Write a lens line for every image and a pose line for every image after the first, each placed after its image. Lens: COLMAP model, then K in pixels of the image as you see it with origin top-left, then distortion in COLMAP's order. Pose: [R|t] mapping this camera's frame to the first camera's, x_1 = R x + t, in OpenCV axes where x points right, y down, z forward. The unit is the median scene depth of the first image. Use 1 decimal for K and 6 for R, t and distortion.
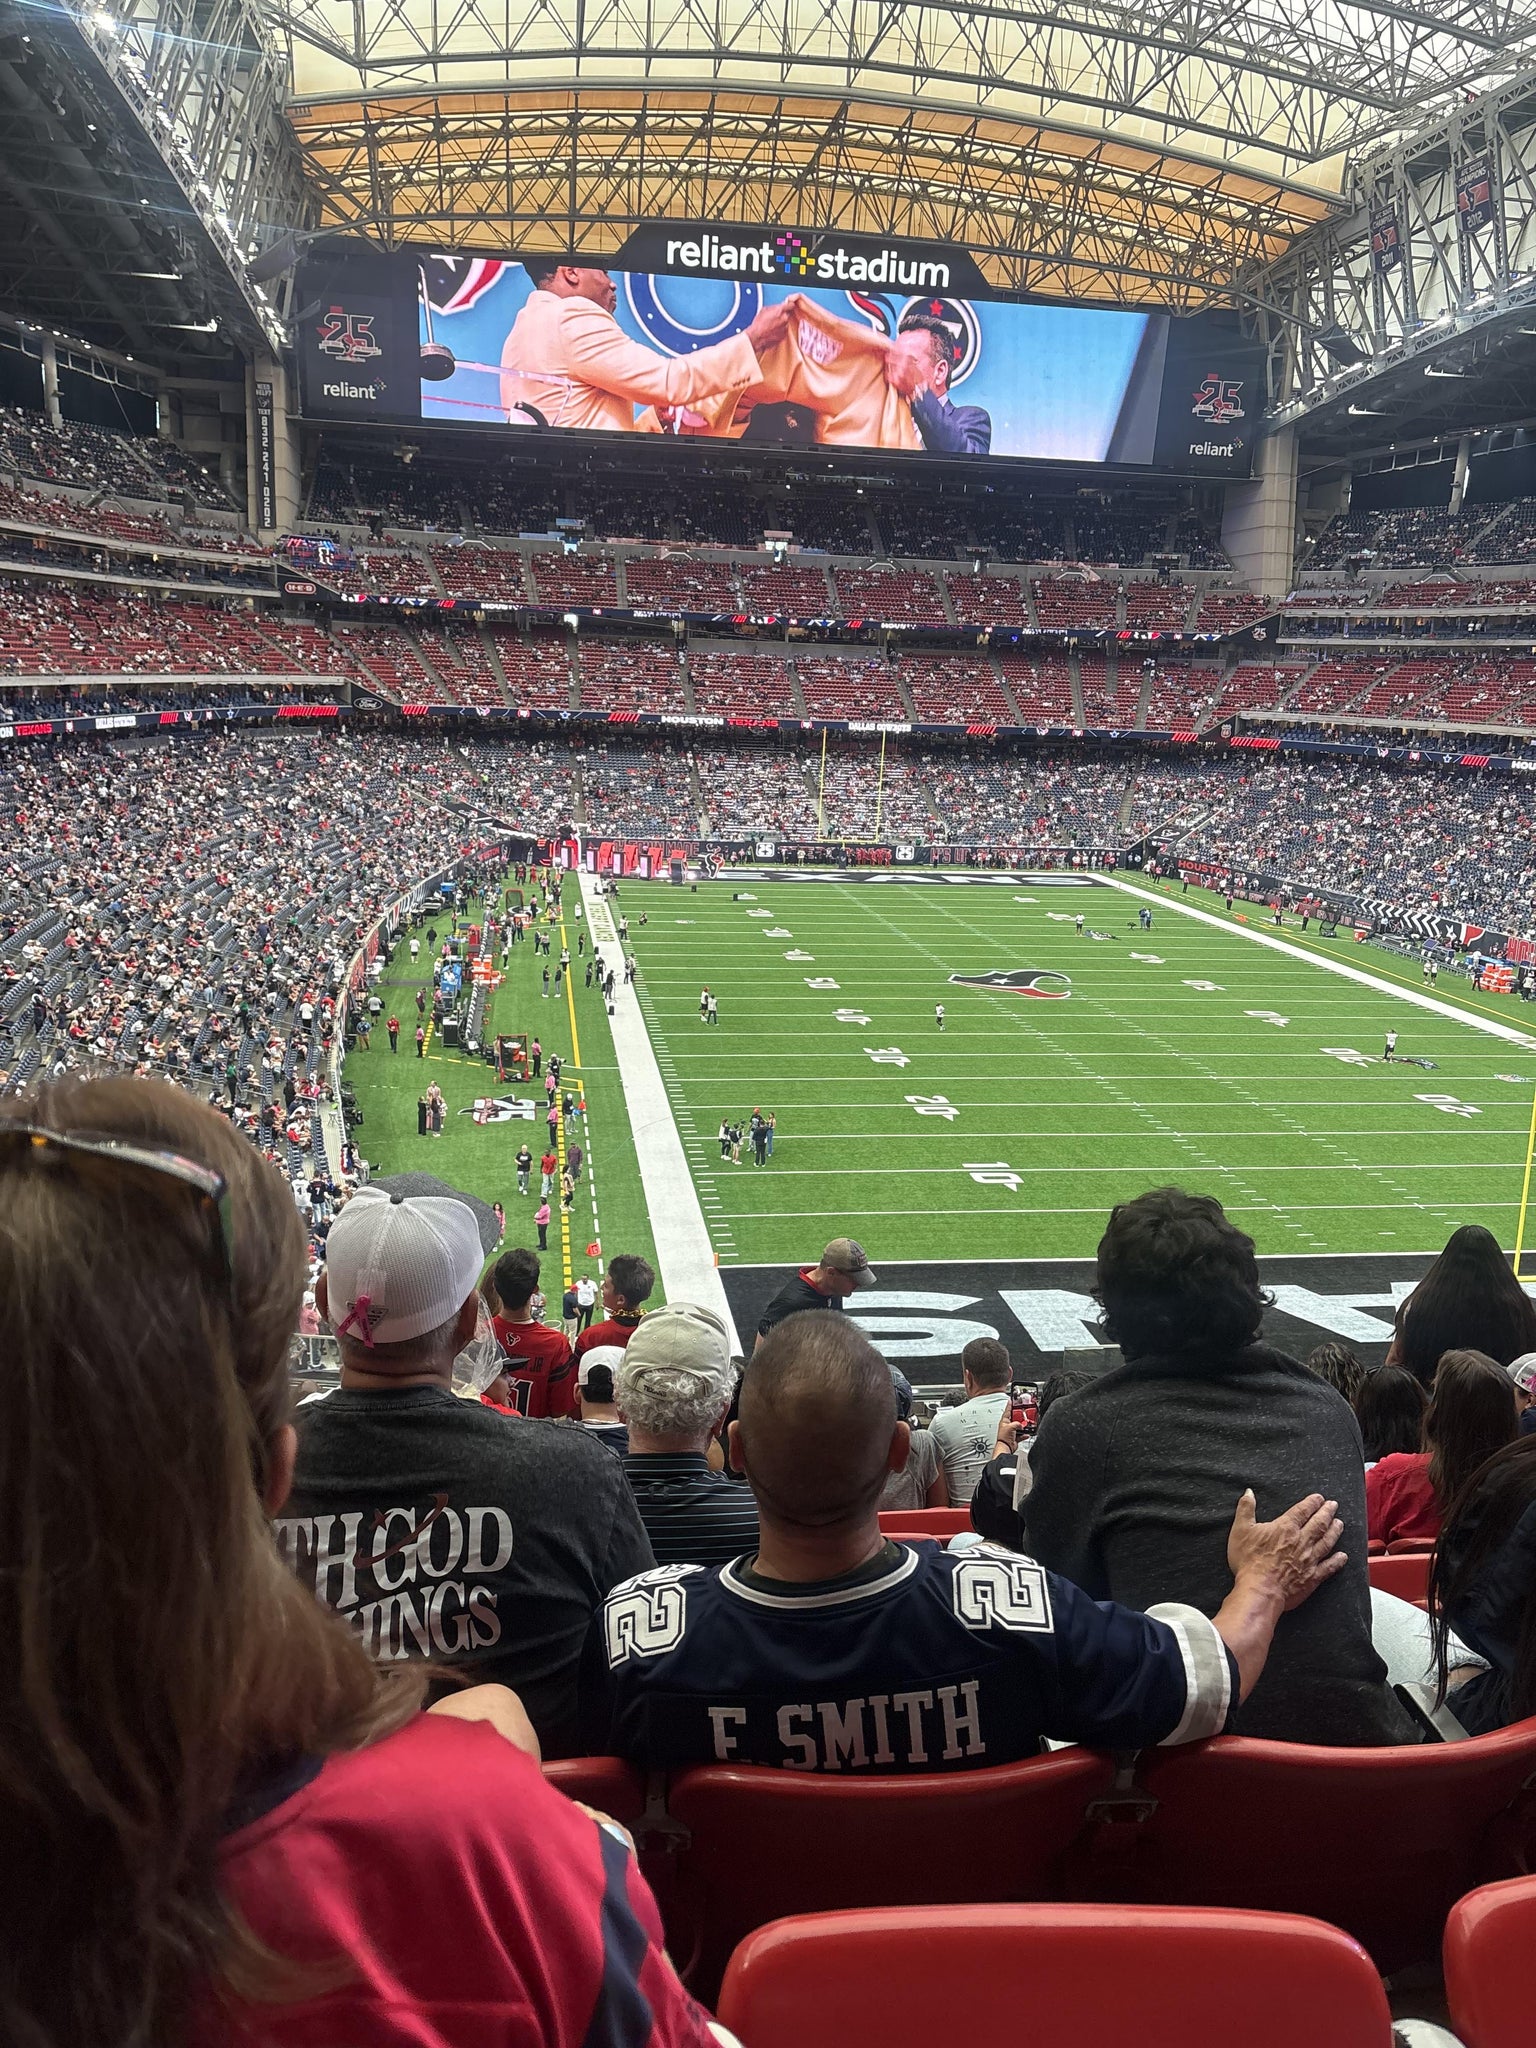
lens RADIAL K [[1582.7, 0, 784.8], [0, 1582.7, 1046.7], [0, 0, 1]] dist [0.006699, 0.010171]
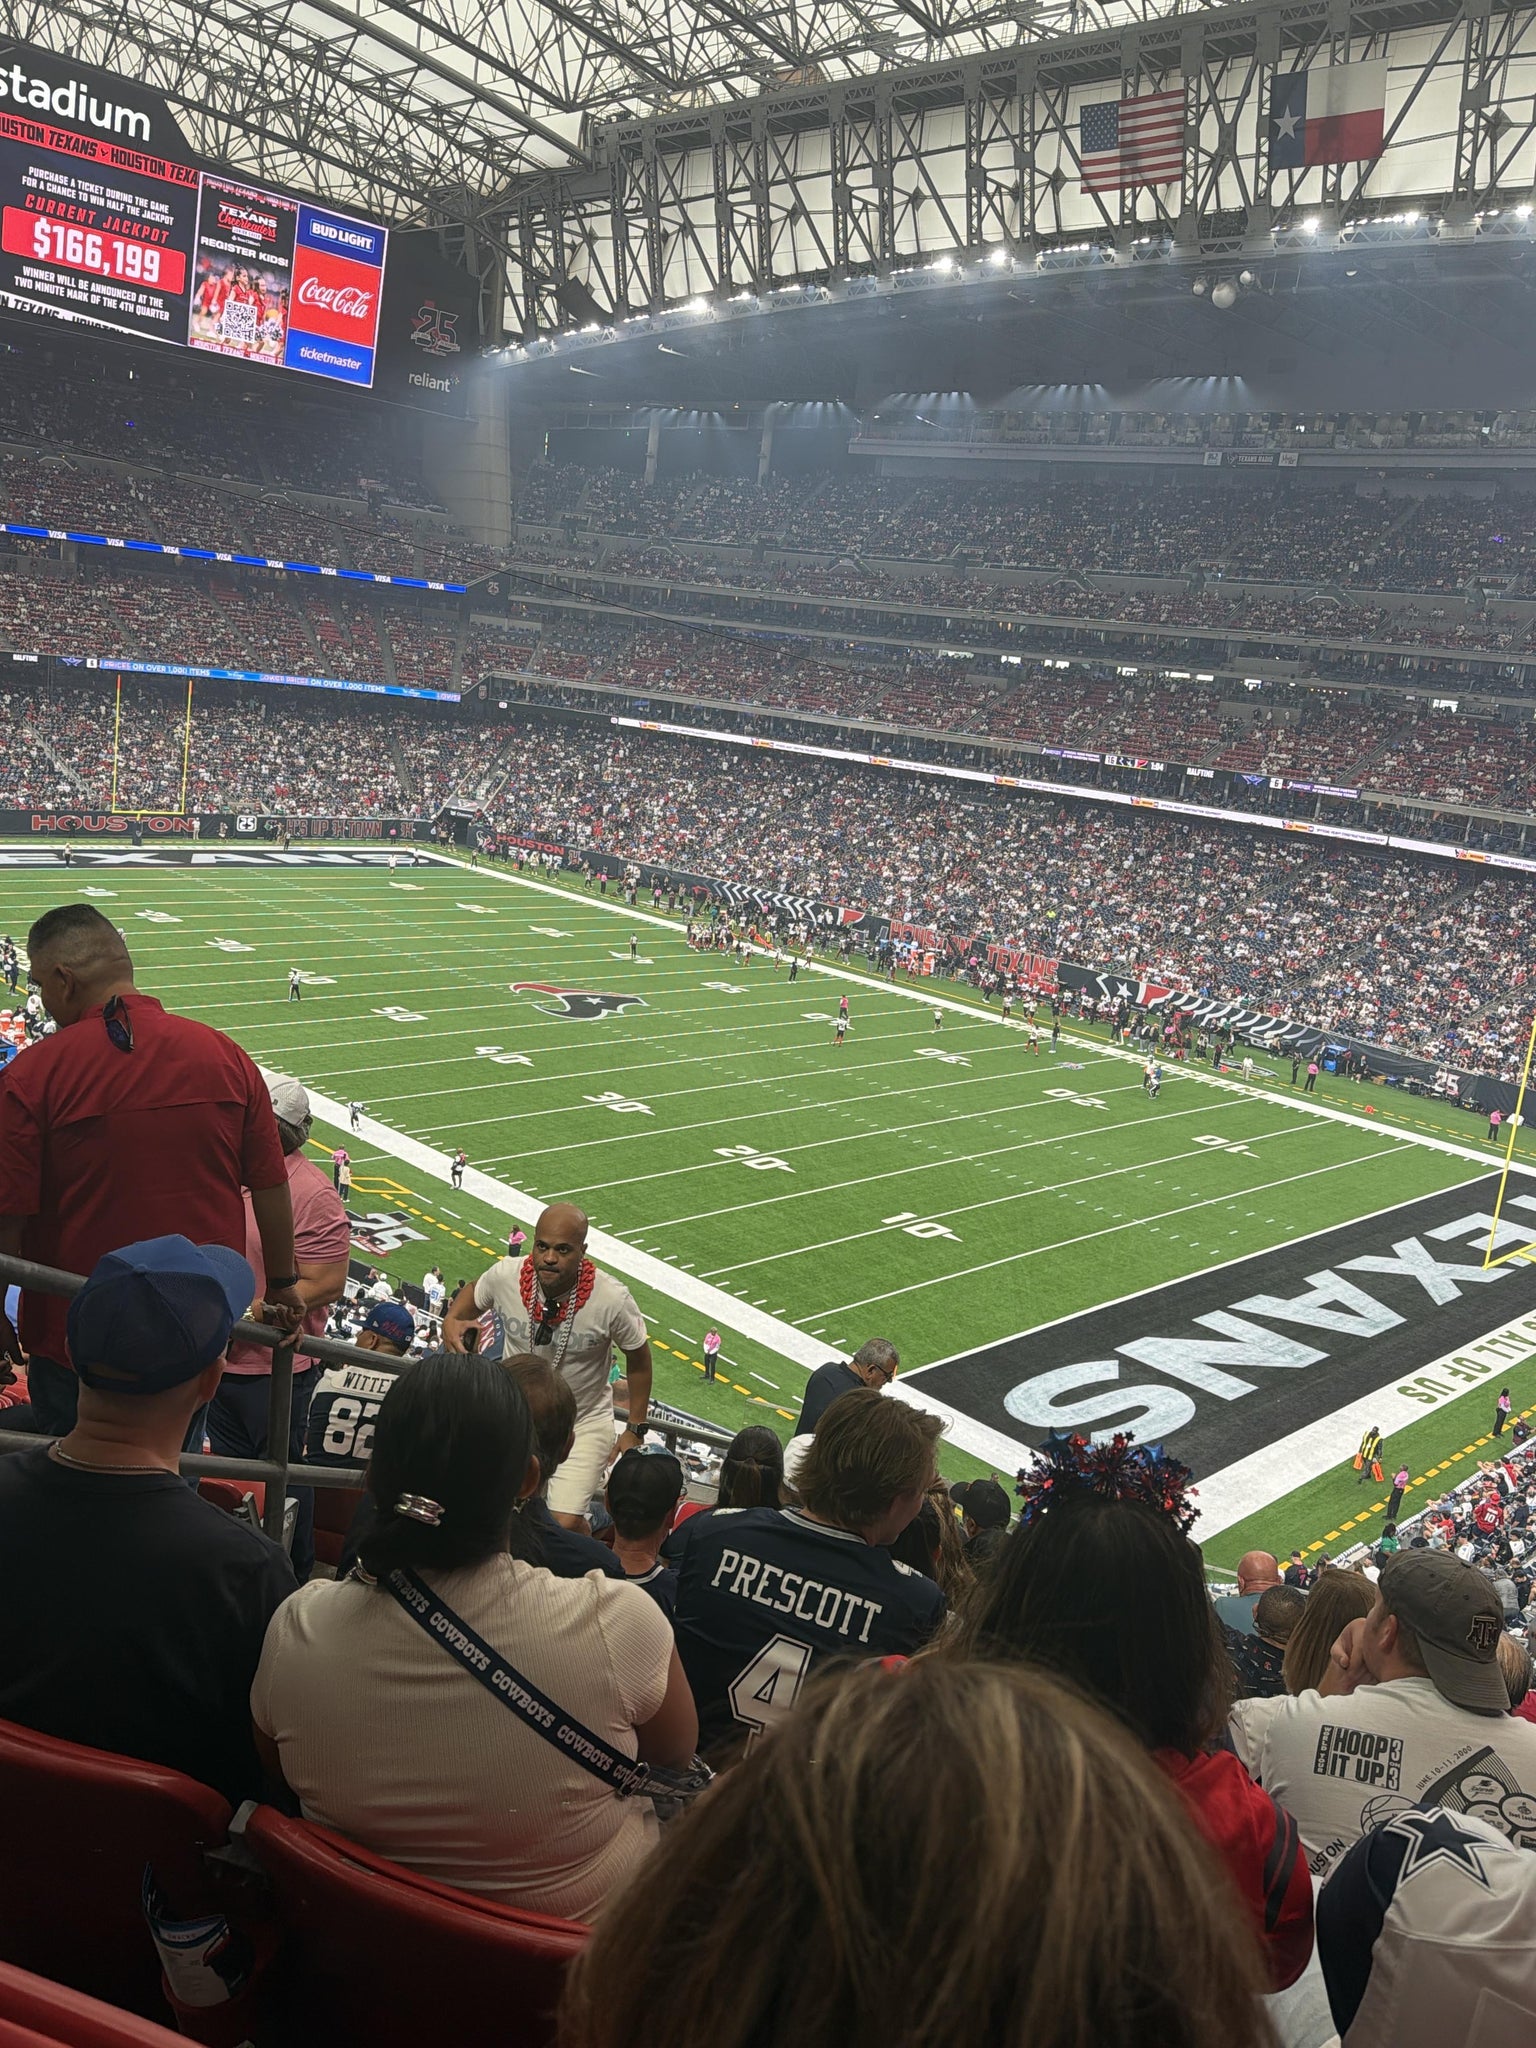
lens RADIAL K [[1678.6, 0, 764.2], [0, 1678.6, 1040.5], [0, 0, 1]] dist [0.056673, -0.061397]
pose [[0.811122, -0.077186, 0.579762, -0.197121], [0.052283, 0.996854, 0.059568, -0.041681], [-0.582536, -0.018006, 0.812606, 0.070435]]
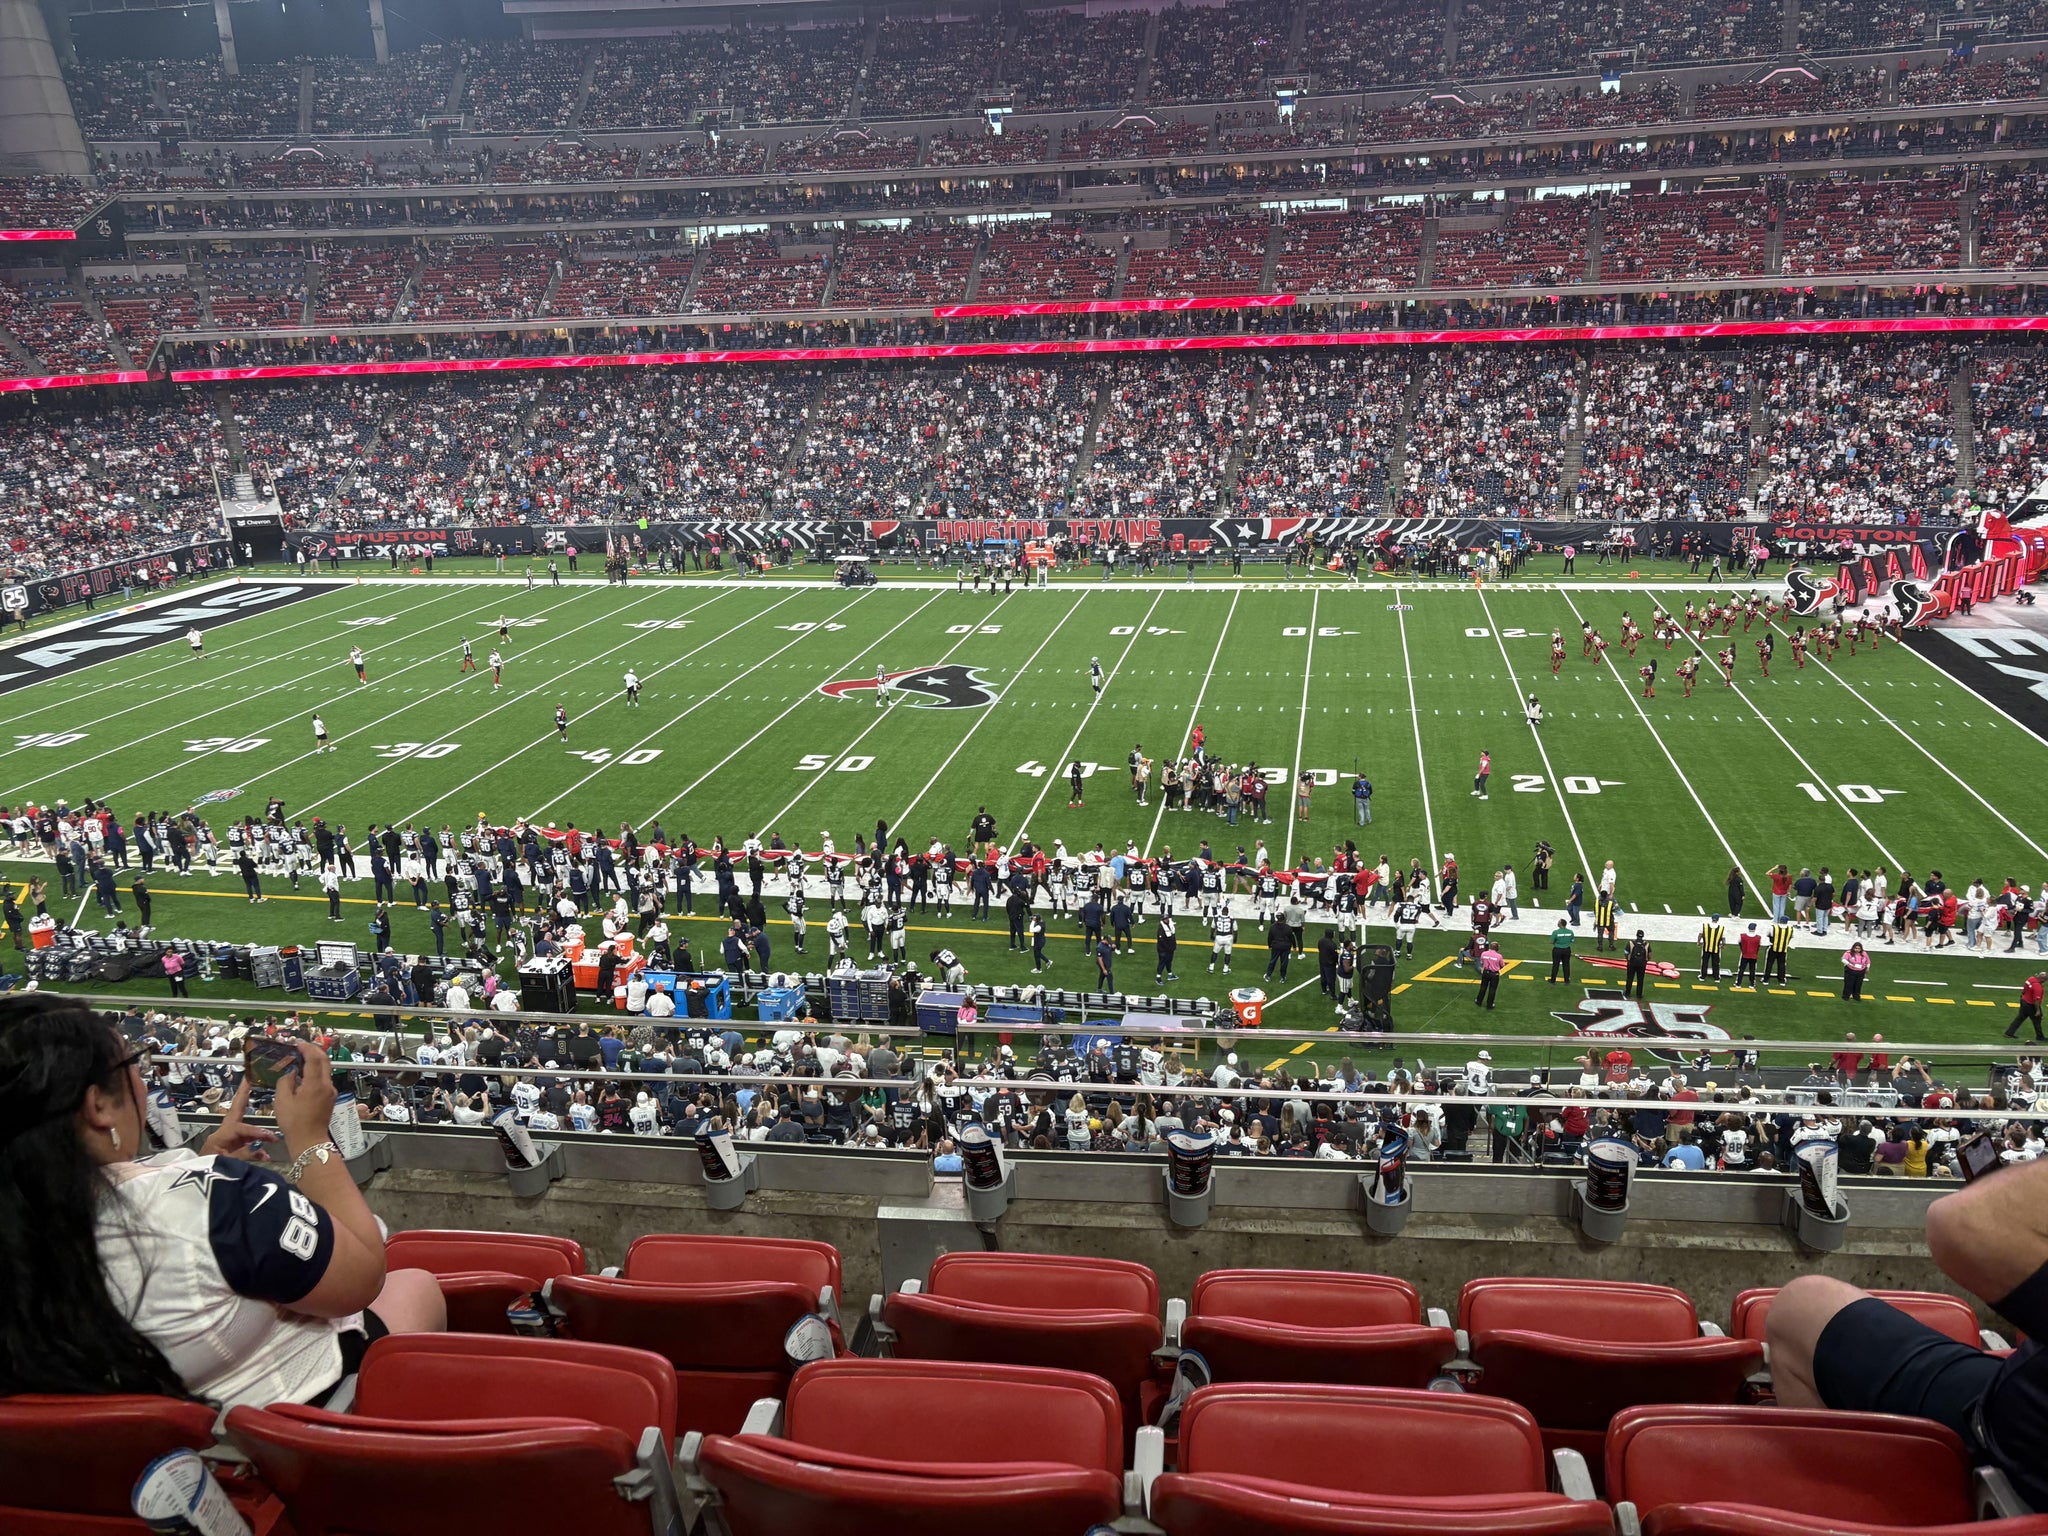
lens RADIAL K [[1582.7, 0, 1024.5], [0, 1582.7, 734.9], [0, 0, 1]] dist [0.006699, 0.010171]
pose [[0.356618, -0.309940, 0.881340, -0.287770], [0.262754, 0.938562, 0.223745, -0.101609], [-0.896540, 0.151784, 0.416146, 0.379230]]
